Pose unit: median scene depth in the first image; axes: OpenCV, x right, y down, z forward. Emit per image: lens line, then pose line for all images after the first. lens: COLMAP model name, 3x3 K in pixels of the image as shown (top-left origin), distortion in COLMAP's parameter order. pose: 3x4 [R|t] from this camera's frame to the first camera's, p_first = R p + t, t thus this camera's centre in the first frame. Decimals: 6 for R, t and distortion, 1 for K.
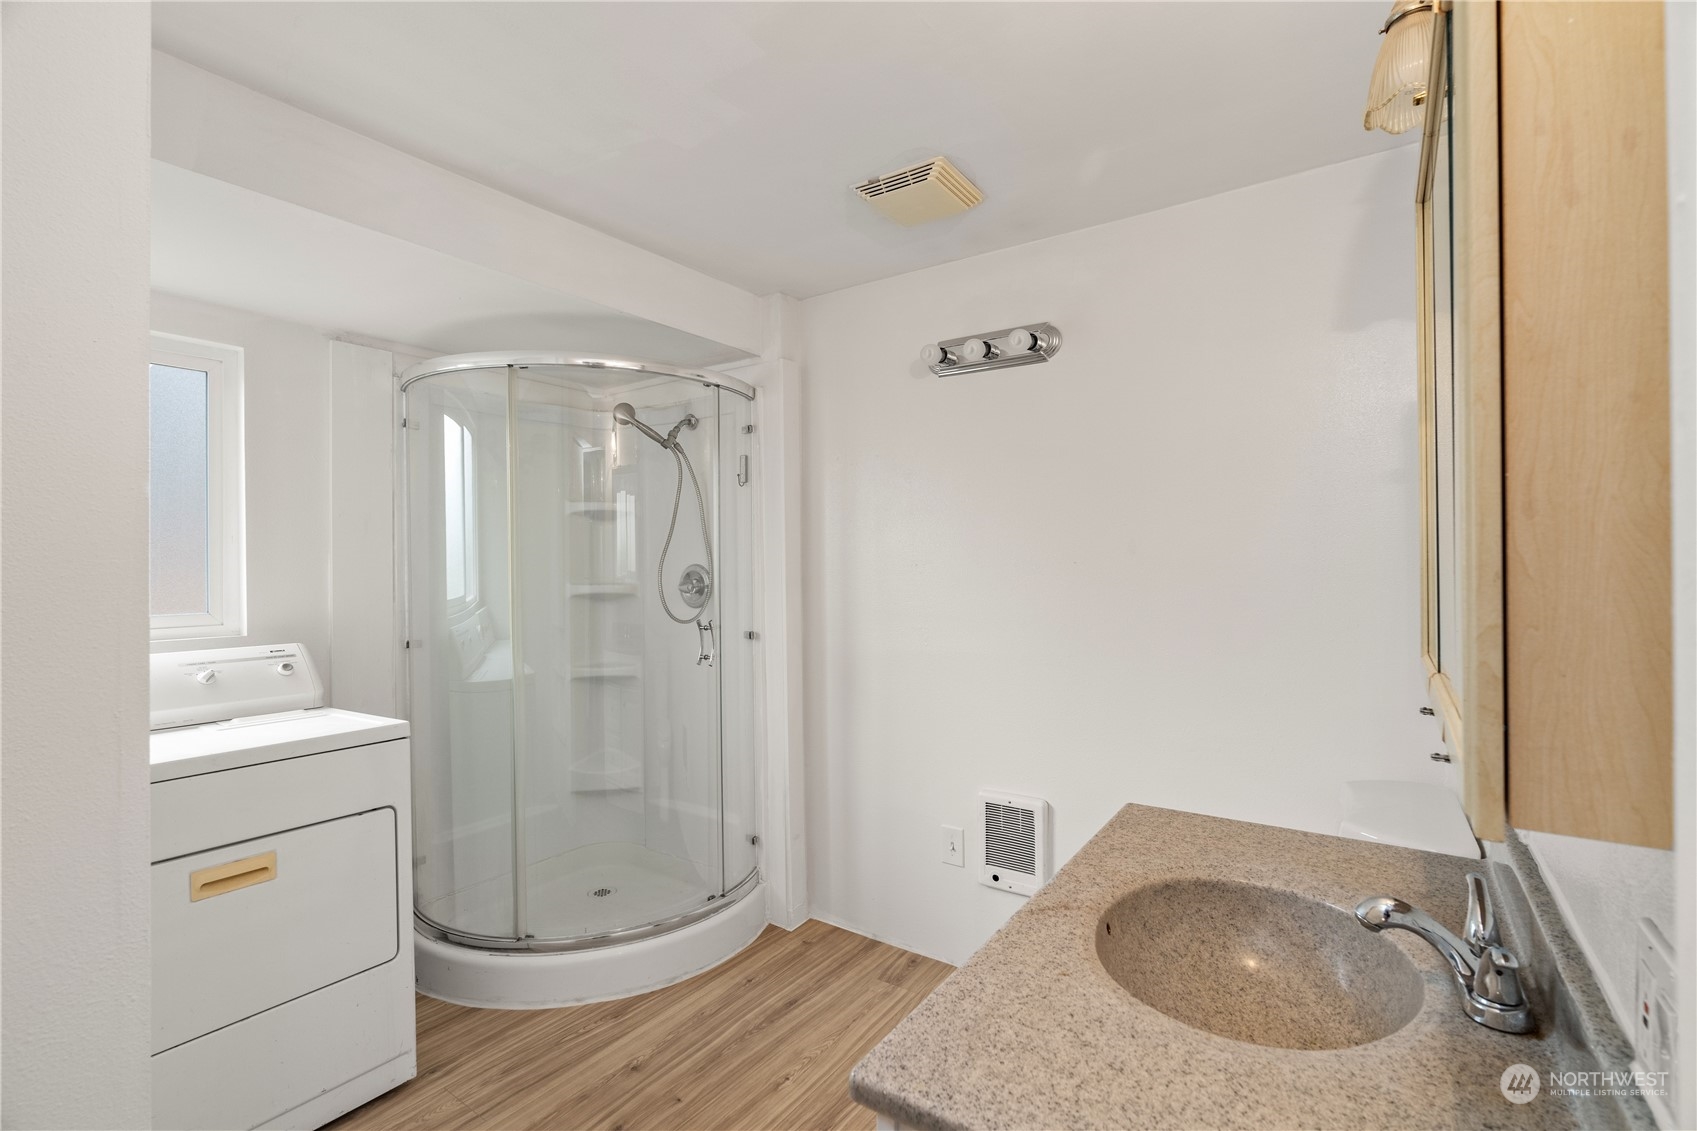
lens RADIAL K [[770.7, 0, 848.6], [0, 770.7, 566.3], [0, 0, 1]] dist [-0.001885, -0.000387]
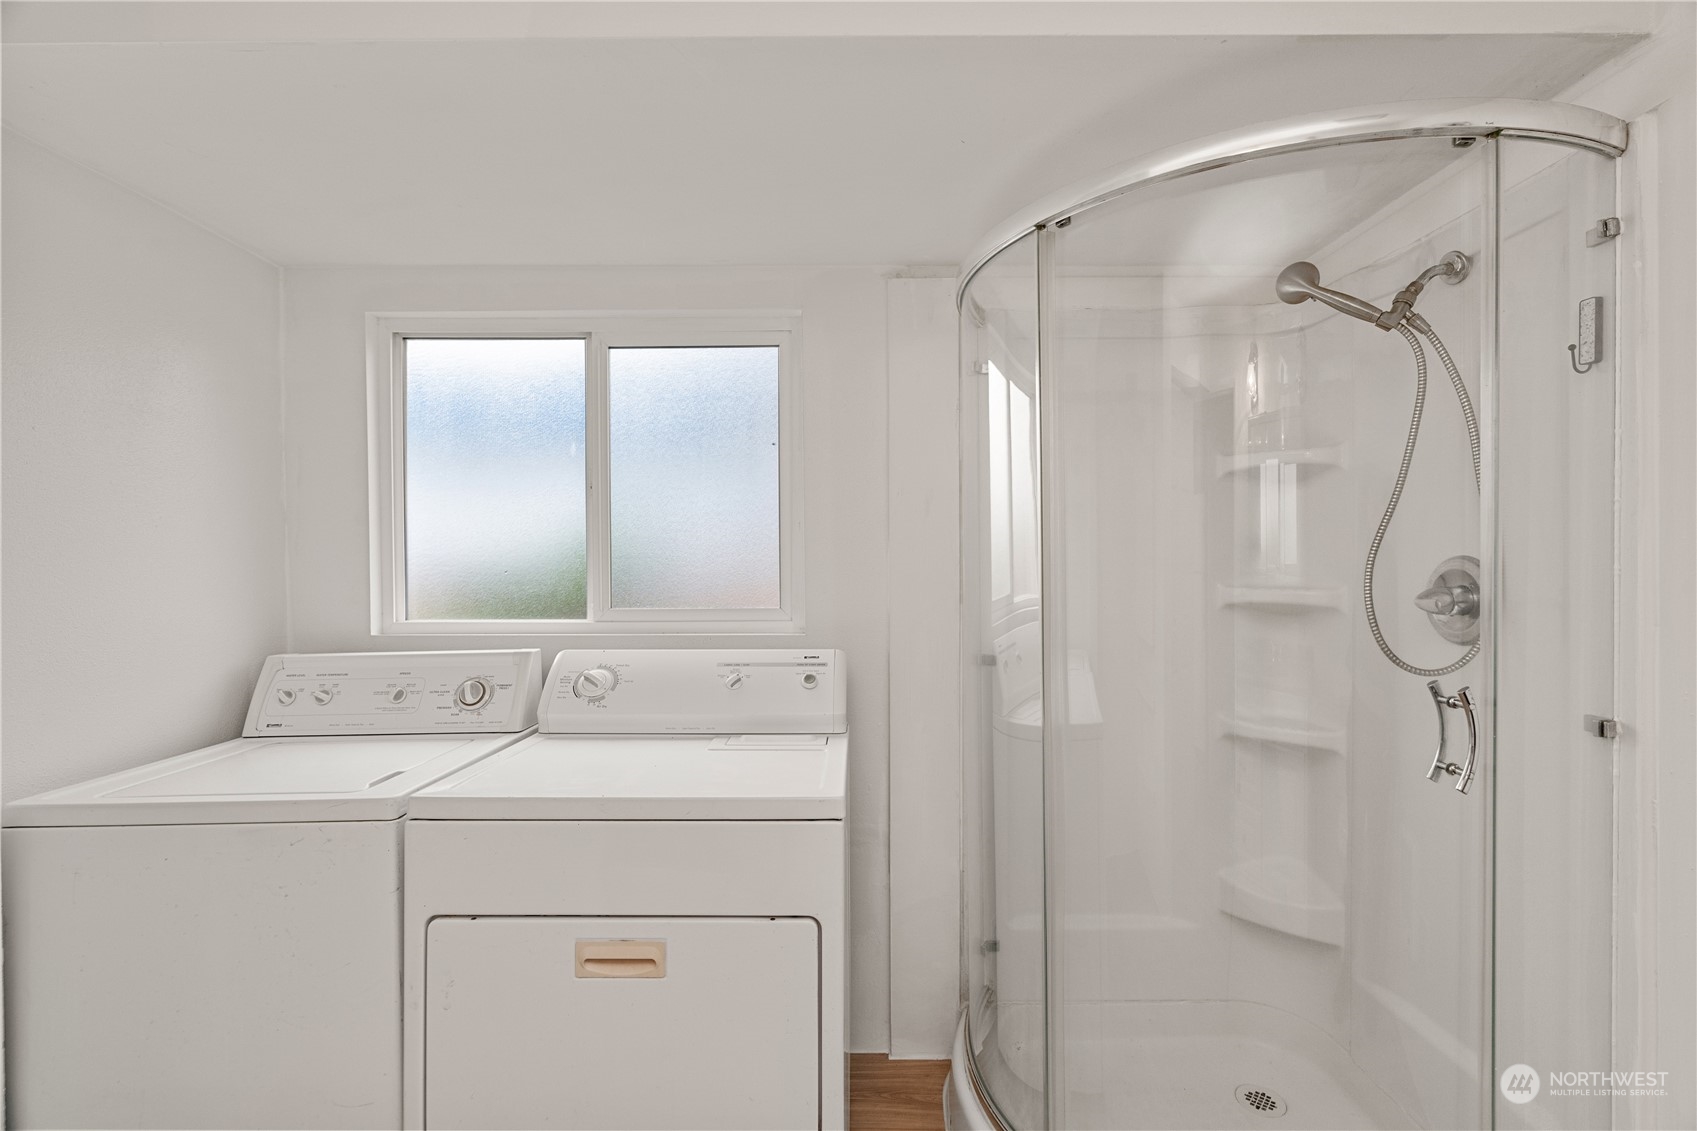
lens RADIAL K [[770.7, 0, 844.6], [0, 770.7, 566.2], [0, 0, 1]] dist [-0.001885, -0.000387]
pose [[0.575243, 0.017584, -0.817793, -0.024541], [-0.003447, 0.999812, 0.019073, -0.004728], [0.817975, -0.008152, 0.575196, 0.424291]]
